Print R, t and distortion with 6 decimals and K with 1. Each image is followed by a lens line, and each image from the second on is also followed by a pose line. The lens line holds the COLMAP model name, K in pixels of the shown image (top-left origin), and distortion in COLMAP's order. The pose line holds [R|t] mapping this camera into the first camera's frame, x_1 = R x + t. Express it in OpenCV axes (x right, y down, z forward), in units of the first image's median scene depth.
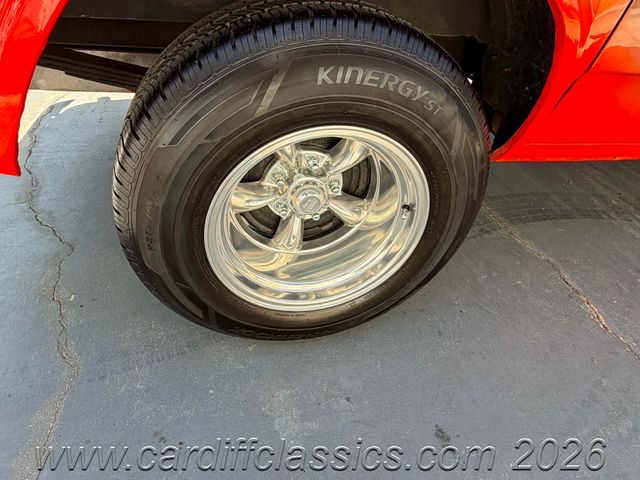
lens RADIAL K [[398.5, 0, 321.9], [0, 398.5, 239.9], [0, 0, 1]] dist [0.005585, 0.000625]
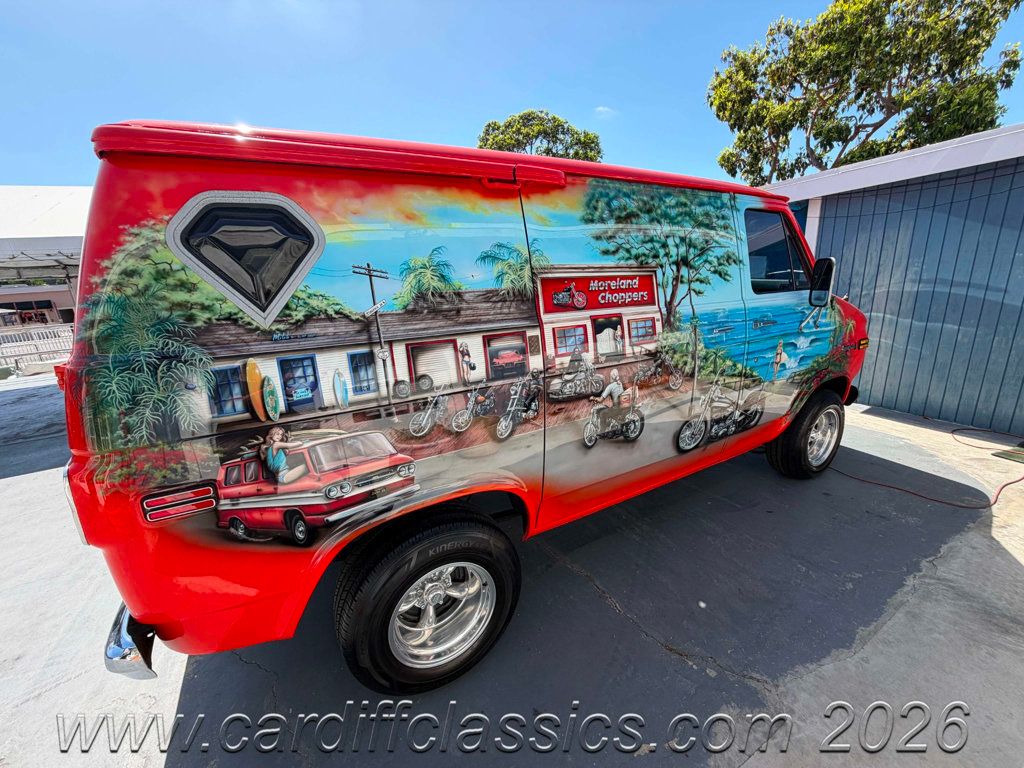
lens RADIAL K [[408.1, 0, 512.5], [0, 408.1, 385.1], [0, 0, 1]] dist [0.000606, -0.000137]
pose [[0.951164, -0.204514, 0.231217, 0.069548], [0.279662, 0.888012, -0.364998, -0.168911], [-0.130677, 0.411836, 0.901840, -1.163789]]
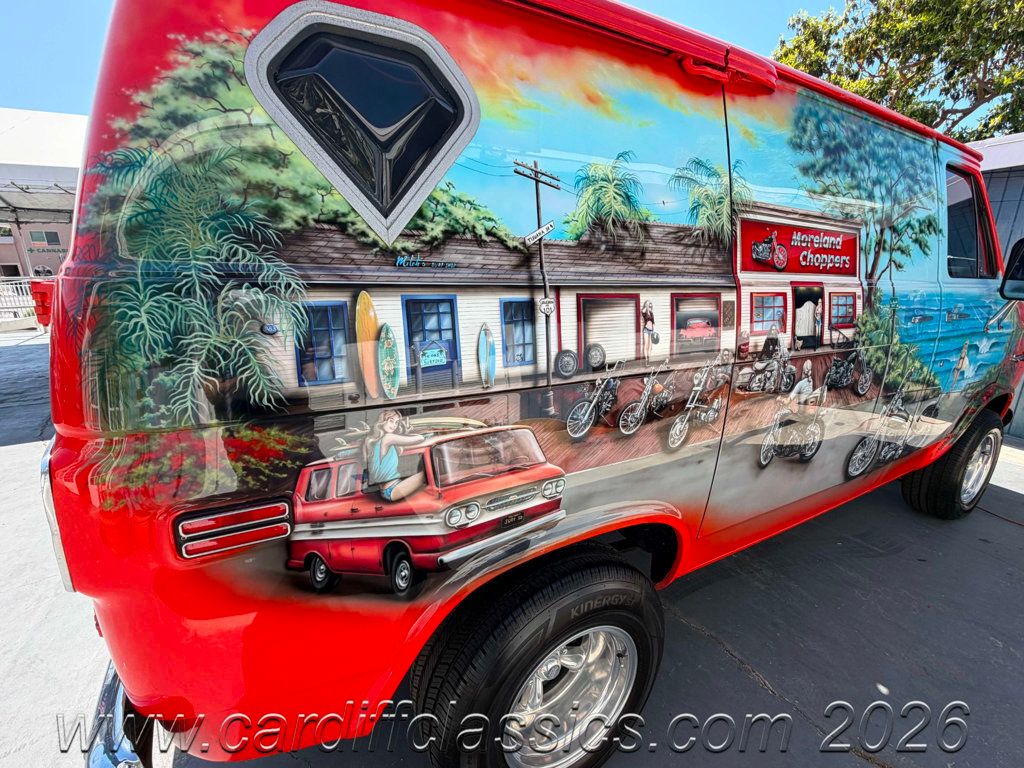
lens RADIAL K [[453.0, 0, 512.2], [0, 453.0, 385.7], [0, 0, 1]] dist [-0.000880, 0.001067]
pose [[0.959294, -0.144508, 0.242637, -0.365157], [0.227041, 0.905582, -0.358292, -0.414411], [-0.167951, 0.398796, 0.901529, -0.675438]]
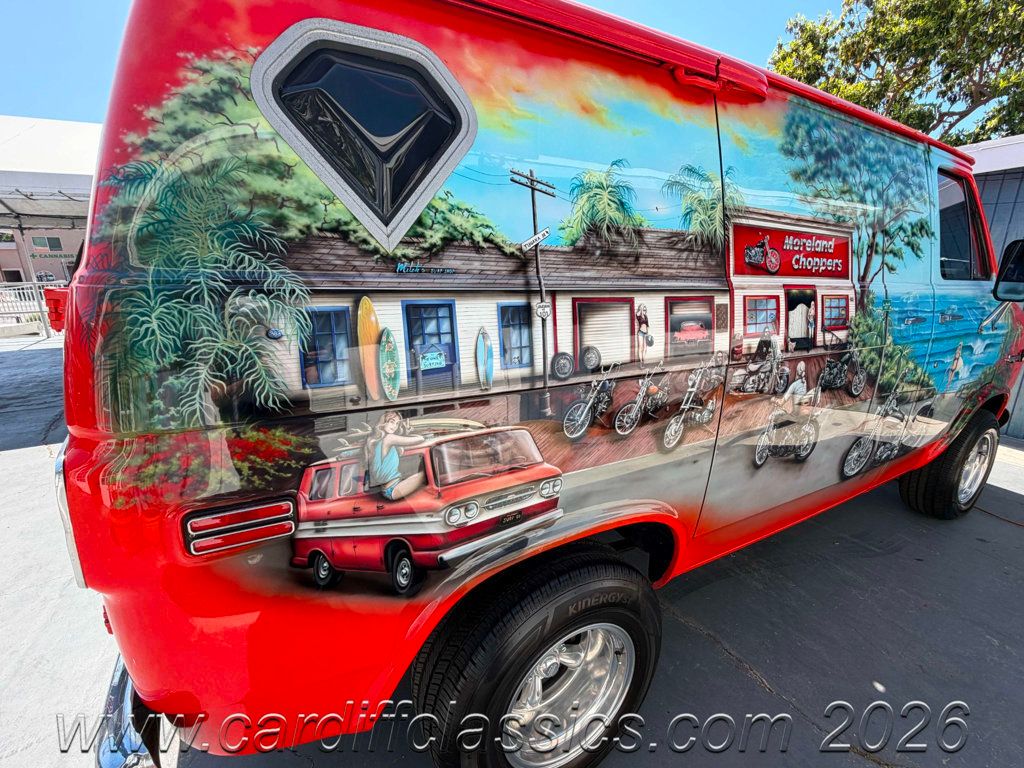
lens RADIAL K [[453.0, 0, 512.5], [0, 453.0, 385.3], [0, 0, 1]] dist [-0.000880, 0.001067]
pose [[0.959055, -0.146708, 0.242260, -0.364662], [0.230208, 0.902070, -0.365067, -0.400317], [-0.164977, 0.405890, 0.898908, -0.701794]]
